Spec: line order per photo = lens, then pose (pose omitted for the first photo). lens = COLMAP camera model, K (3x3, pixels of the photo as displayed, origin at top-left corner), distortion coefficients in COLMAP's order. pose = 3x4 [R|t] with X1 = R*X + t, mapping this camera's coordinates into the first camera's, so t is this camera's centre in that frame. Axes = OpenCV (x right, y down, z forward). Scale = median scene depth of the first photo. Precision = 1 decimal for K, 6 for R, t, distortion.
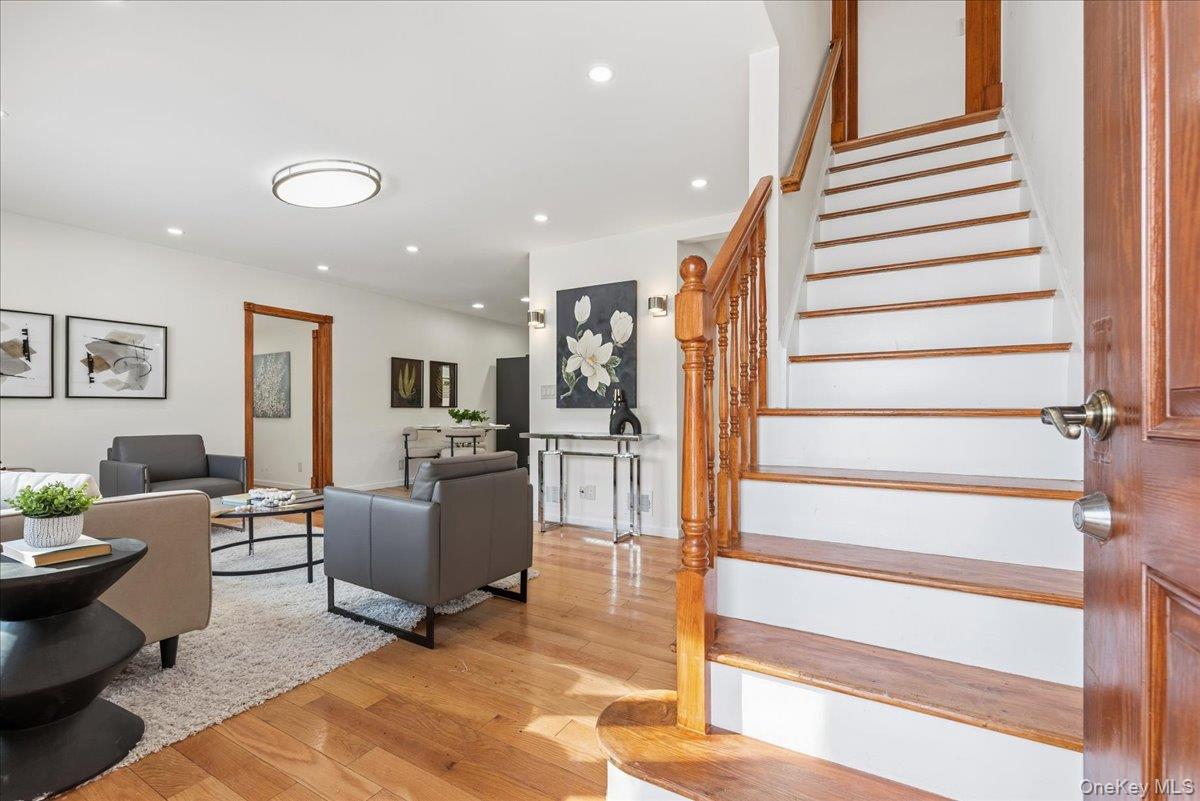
lens RADIAL K [[517.9, 0, 603.3], [0, 517.9, 406.3], [0, 0, 1]] dist [0.001270, -0.000100]
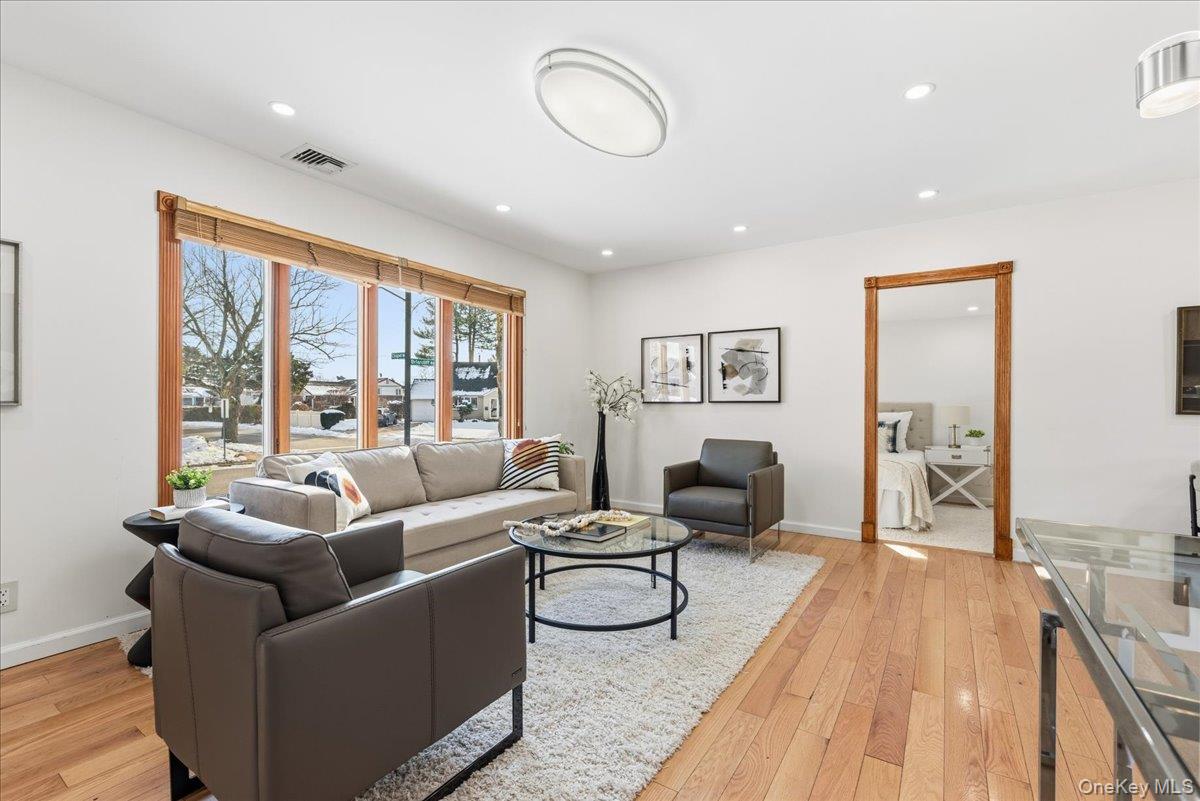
lens RADIAL K [[517.9, 0, 603.3], [0, 517.9, 406.3], [0, 0, 1]] dist [0.001270, -0.000100]
pose [[-0.064800, 0.000403, -0.997898, 0.147811], [-0.001405, 0.999999, 0.000495, -0.007313], [0.997897, 0.001434, -0.064799, 0.786999]]
